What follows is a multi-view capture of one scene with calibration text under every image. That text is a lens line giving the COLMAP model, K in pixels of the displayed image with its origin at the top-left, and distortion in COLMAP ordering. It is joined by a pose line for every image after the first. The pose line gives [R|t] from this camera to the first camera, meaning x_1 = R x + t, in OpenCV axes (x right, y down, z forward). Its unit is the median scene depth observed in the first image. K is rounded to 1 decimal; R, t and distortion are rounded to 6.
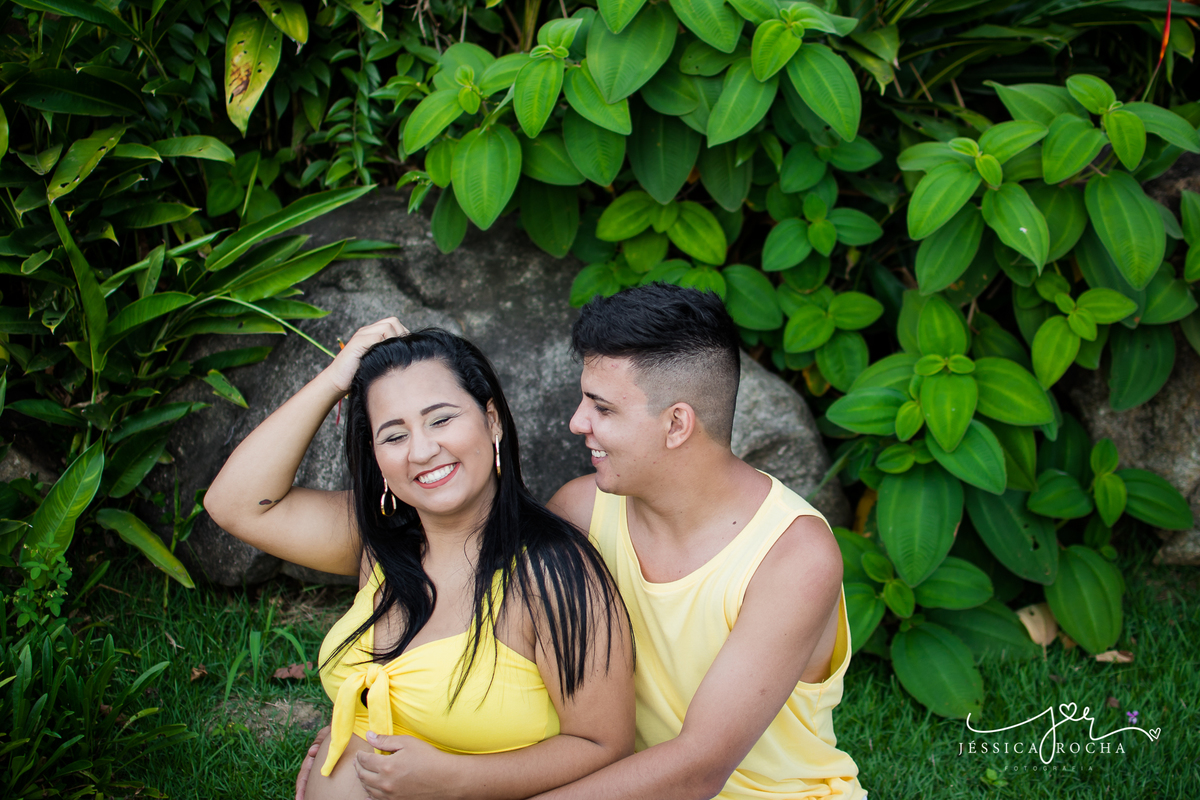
lens RADIAL K [[1846.2, 0, 600.0], [0, 1846.2, 400.0], [0, 0, 1]] dist [-0.178534, 0.133001]
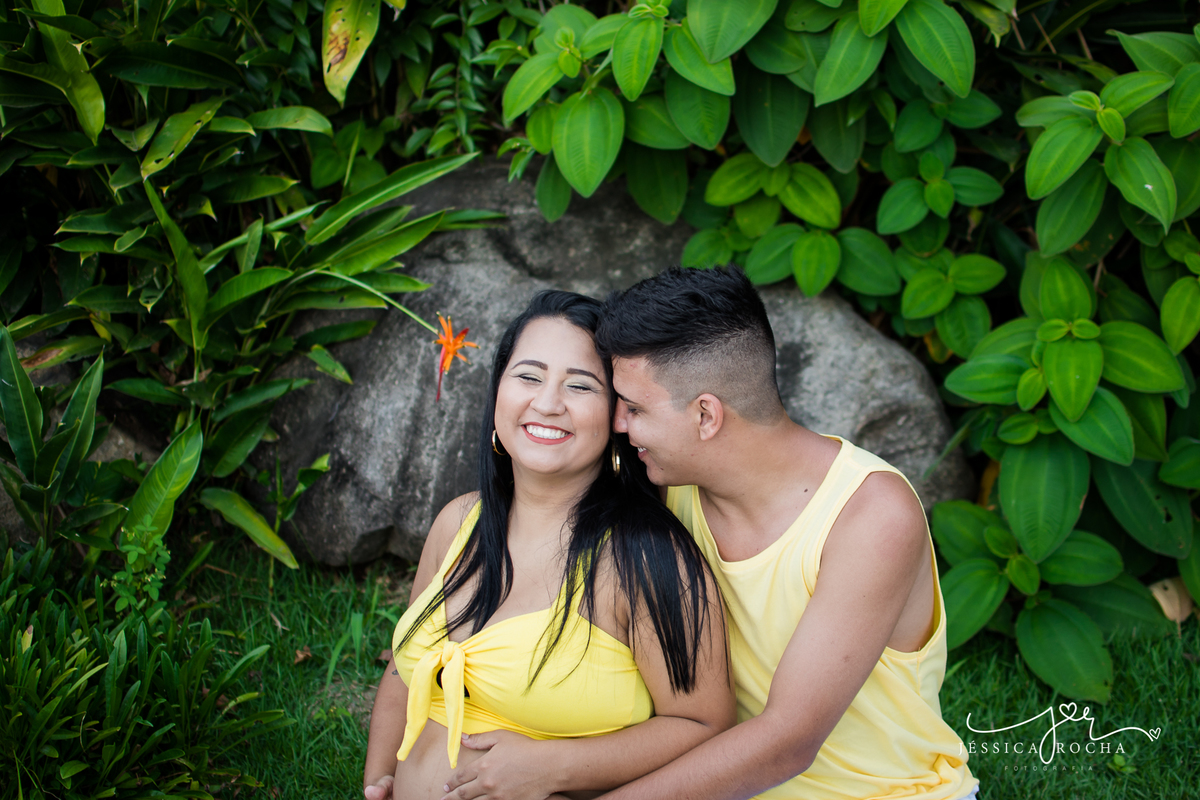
lens RADIAL K [[1846.2, 0, 600.0], [0, 1846.2, 400.0], [0, 0, 1]] dist [-0.178534, 0.133001]
pose [[0.996508, -0.012852, -0.082499, 0.021478], [0.014606, 0.999679, 0.020691, -0.005502], [0.082206, -0.021824, 0.996376, 0.032264]]
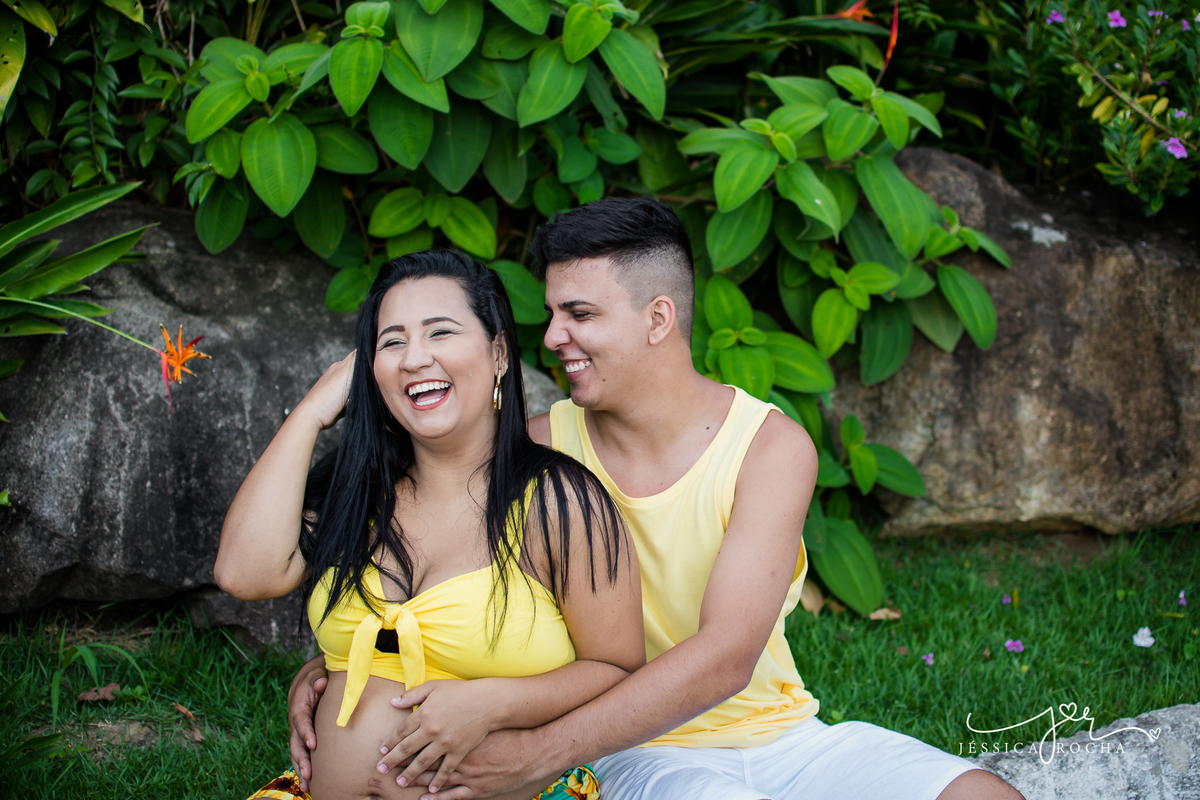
lens RADIAL K [[1846.2, 0, 600.0], [0, 1846.2, 400.0], [0, 0, 1]] dist [-0.178534, 0.133001]
pose [[0.938788, -0.039604, 0.342212, -0.229099], [0.065973, 0.995652, -0.065757, 0.074338], [-0.338120, 0.084308, 0.937319, 0.041122]]
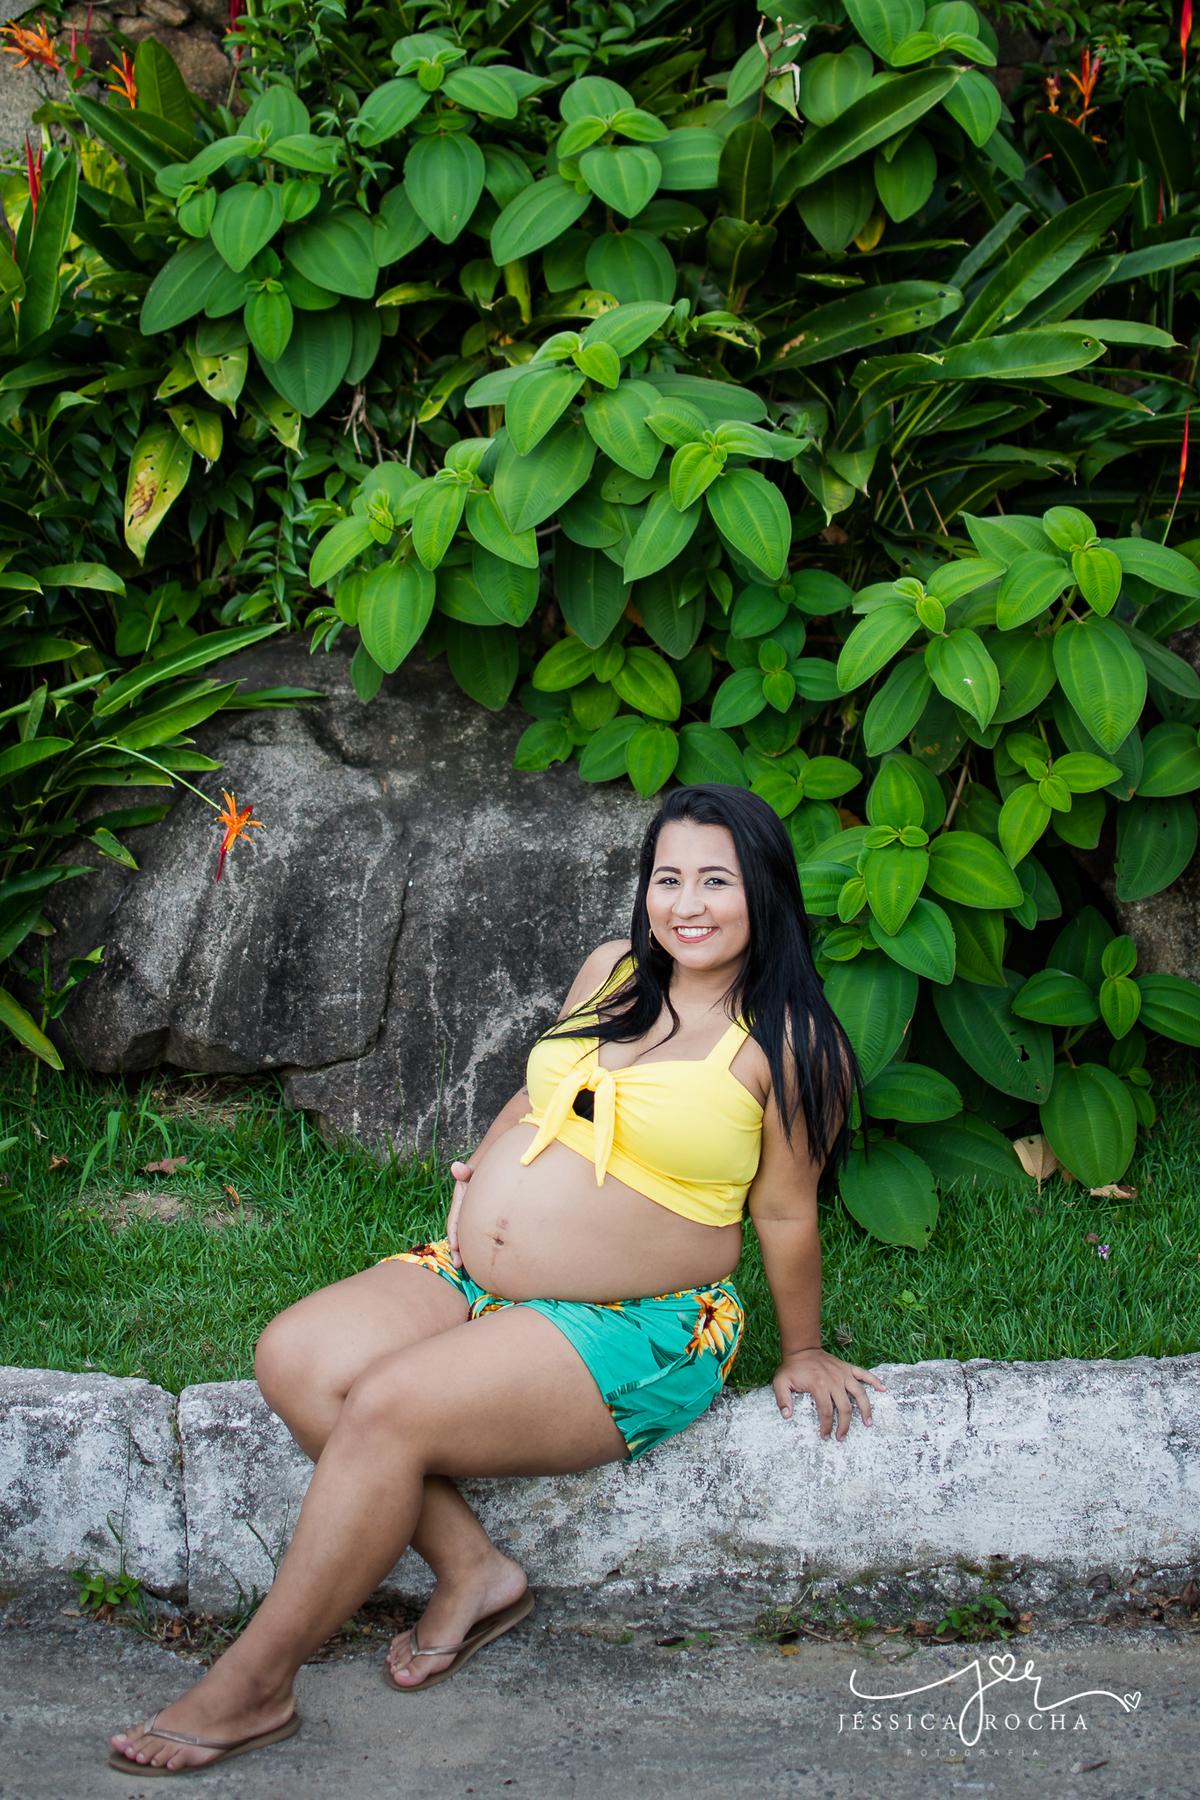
lens RADIAL K [[2942.1, 0, 584.5], [0, 2942.1, 923.4], [0, 0, 1]] dist [-0.183991, 0.176161]
pose [[0.991661, 0.029655, -0.125412, 0.201183], [-0.032622, 0.999233, -0.021669, 0.052827], [0.124673, 0.025579, 0.991868, -0.371932]]
